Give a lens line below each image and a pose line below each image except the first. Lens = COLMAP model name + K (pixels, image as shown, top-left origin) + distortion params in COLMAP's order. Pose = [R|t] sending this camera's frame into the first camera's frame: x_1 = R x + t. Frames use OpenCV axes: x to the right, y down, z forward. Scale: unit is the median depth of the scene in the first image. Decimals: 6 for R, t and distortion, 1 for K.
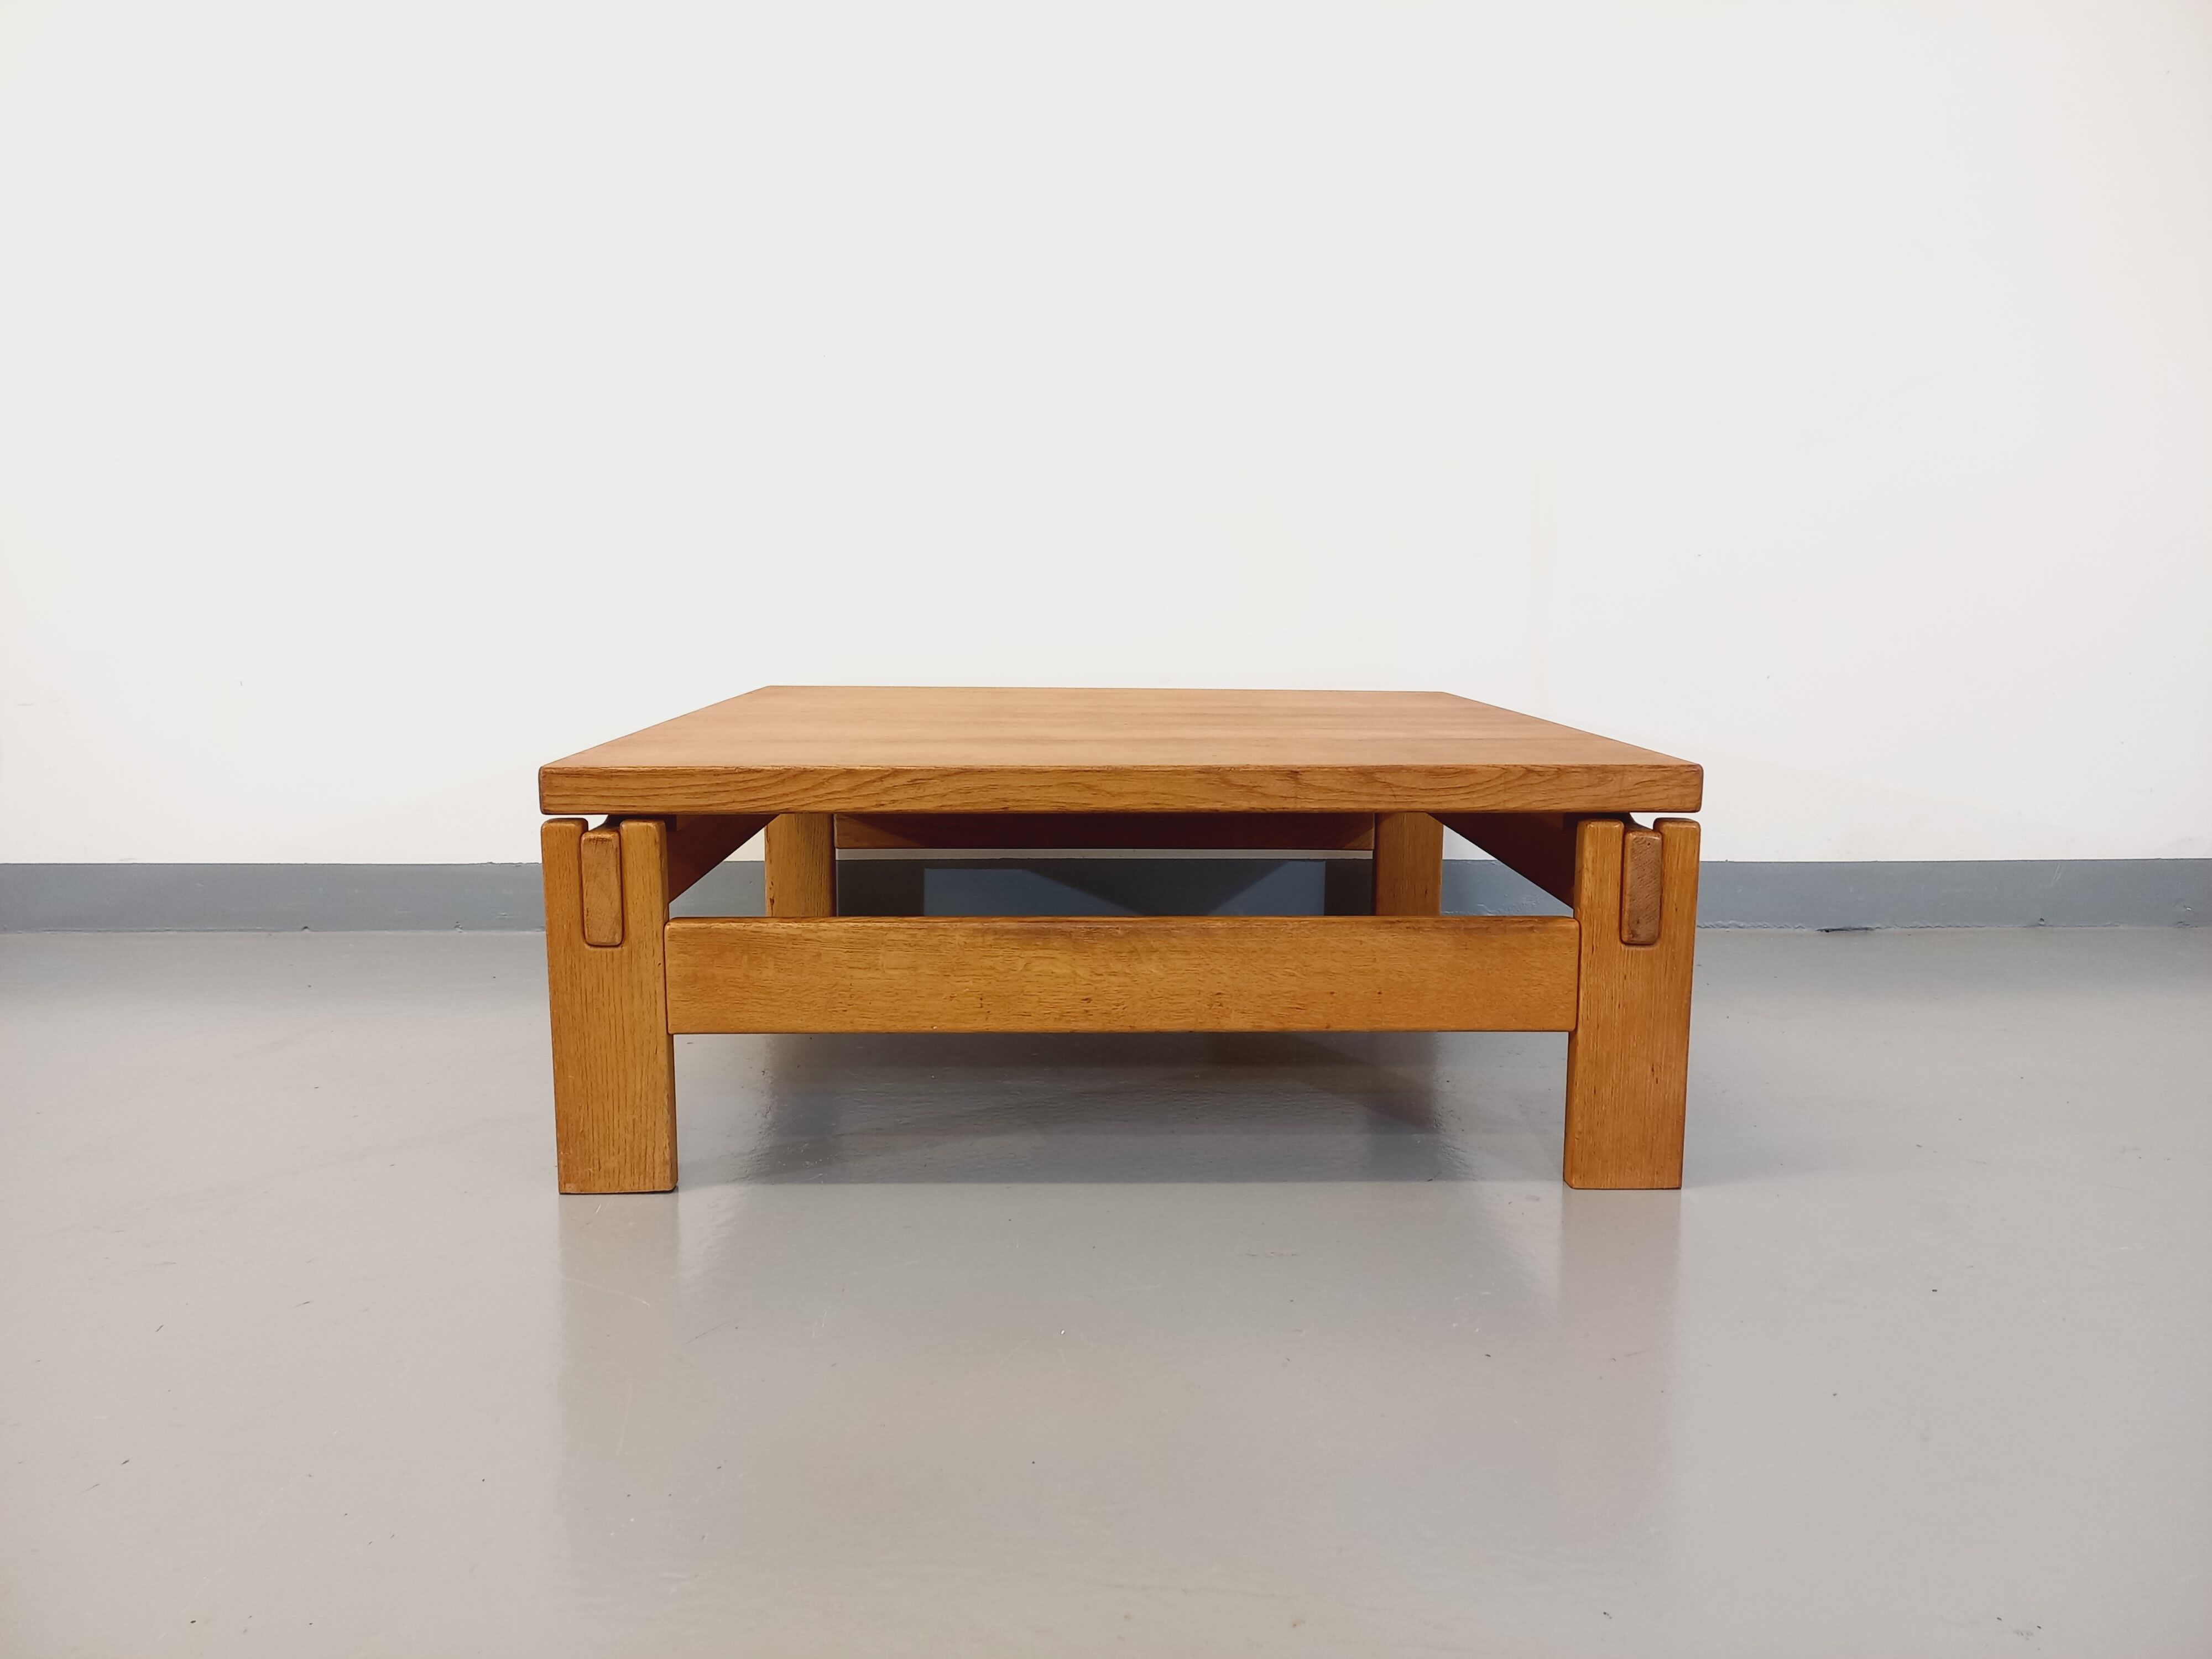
lens RADIAL K [[1633.9, 0, 1117.1], [0, 1633.9, 799.0], [0, 0, 1]] dist [0.078659, -0.074839]
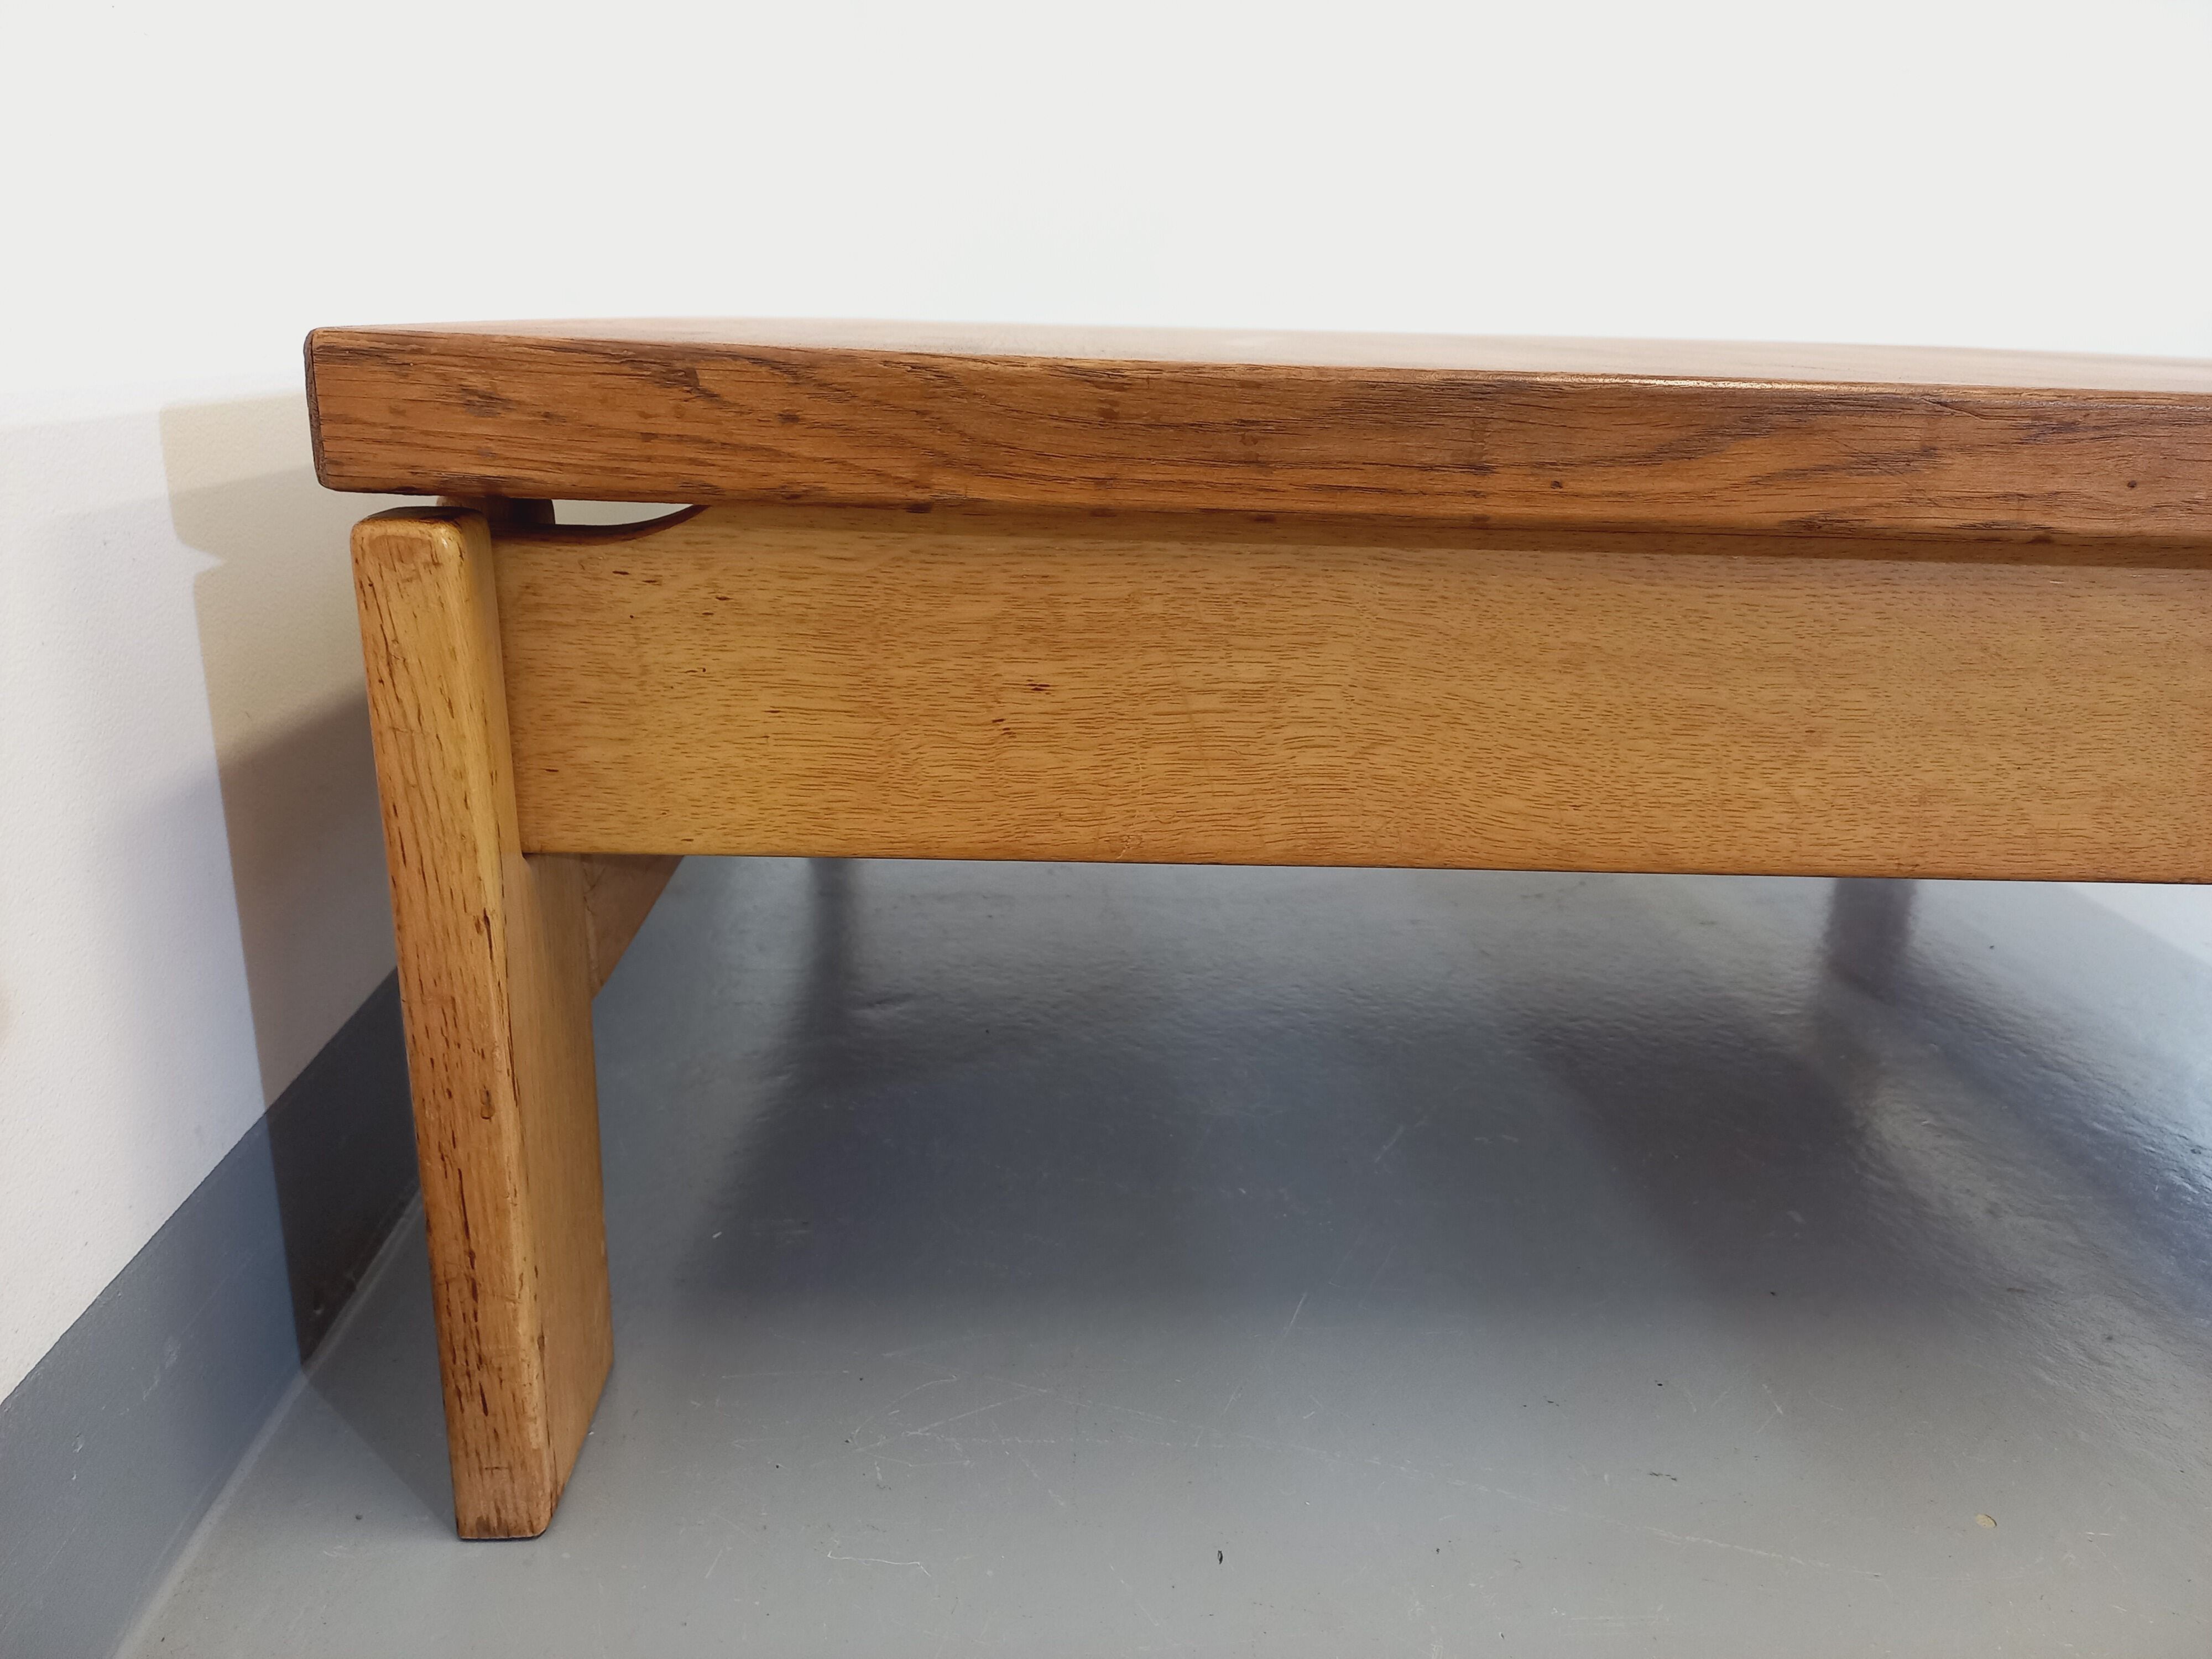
lens RADIAL K [[1633.9, 0, 1107.1], [0, 1633.9, 821.7], [0, 0, 1]] dist [0.078659, -0.074839]
pose [[-0.022954, -0.306678, 0.951536, -0.676471], [0.103366, 0.945958, 0.307374, -0.109417], [-0.994378, 0.105412, 0.009987, 1.530280]]
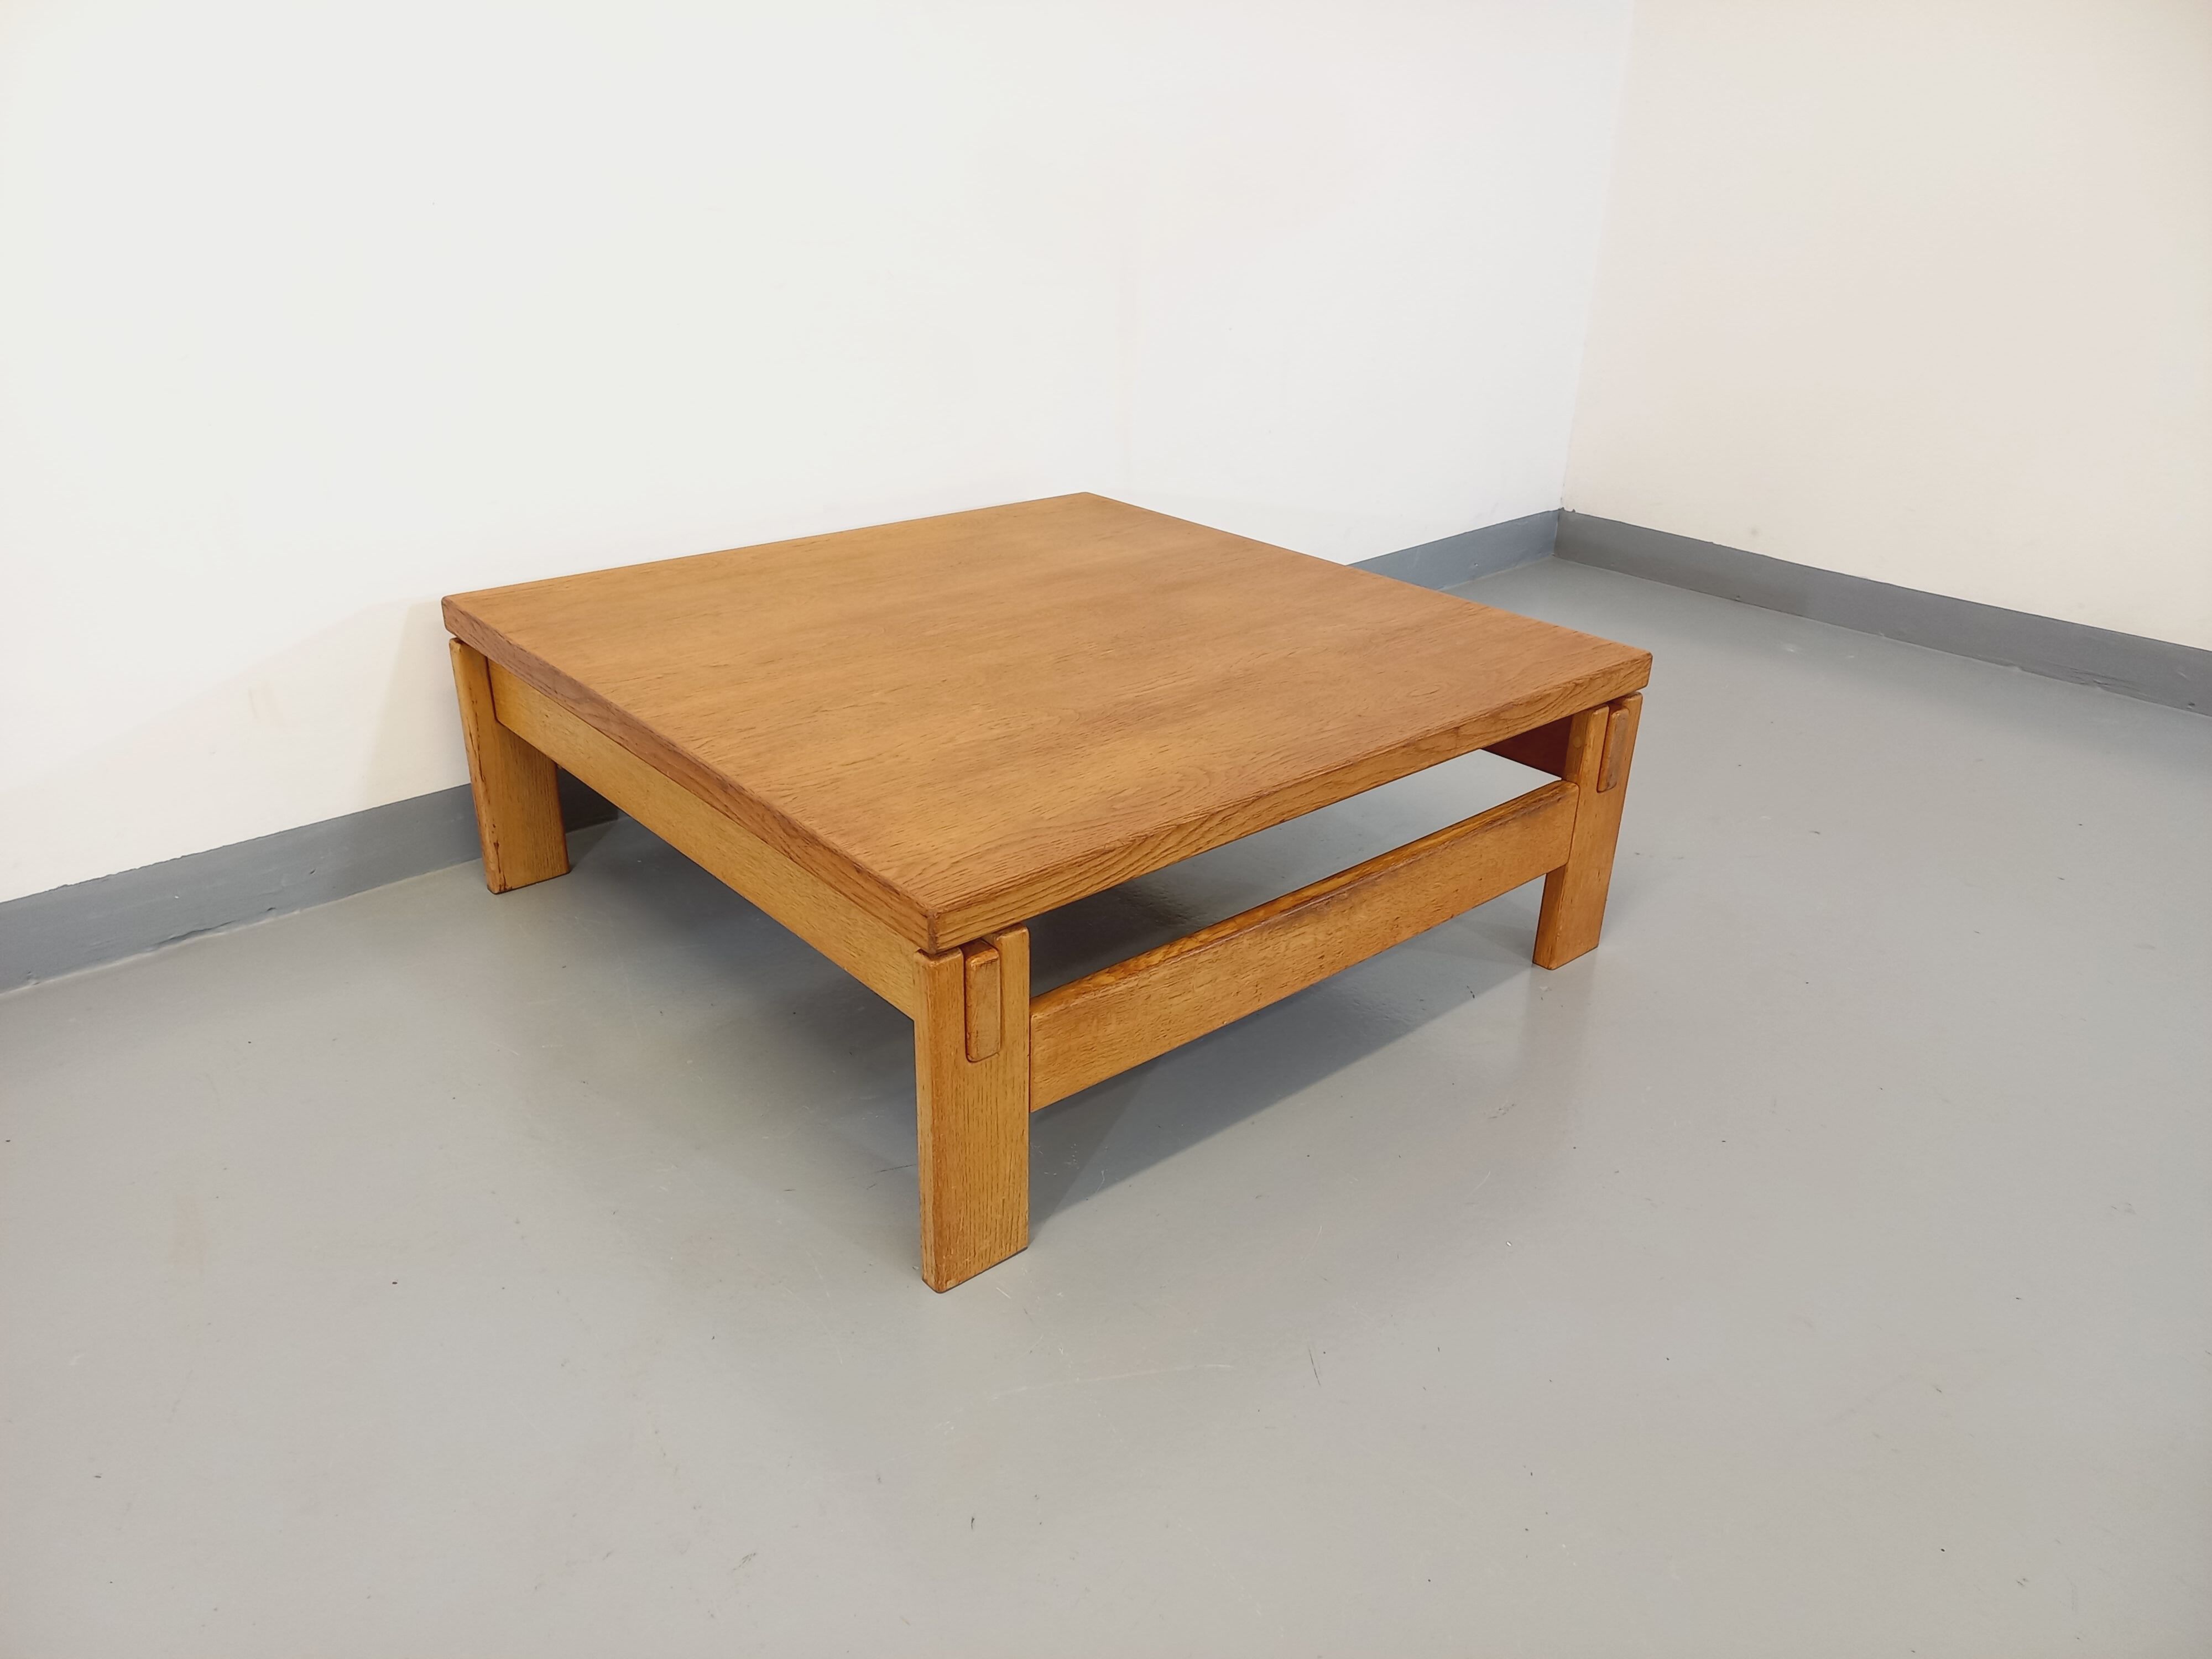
lens RADIAL K [[1633.9, 0, 1095.5], [0, 1633.9, 839.8], [0, 0, 1]] dist [0.078659, -0.074839]
pose [[0.773949, -0.260102, 0.577365, -0.777903], [0.068227, 0.940695, 0.332323, -0.343713], [-0.629562, -0.217809, 0.745795, 0.269974]]
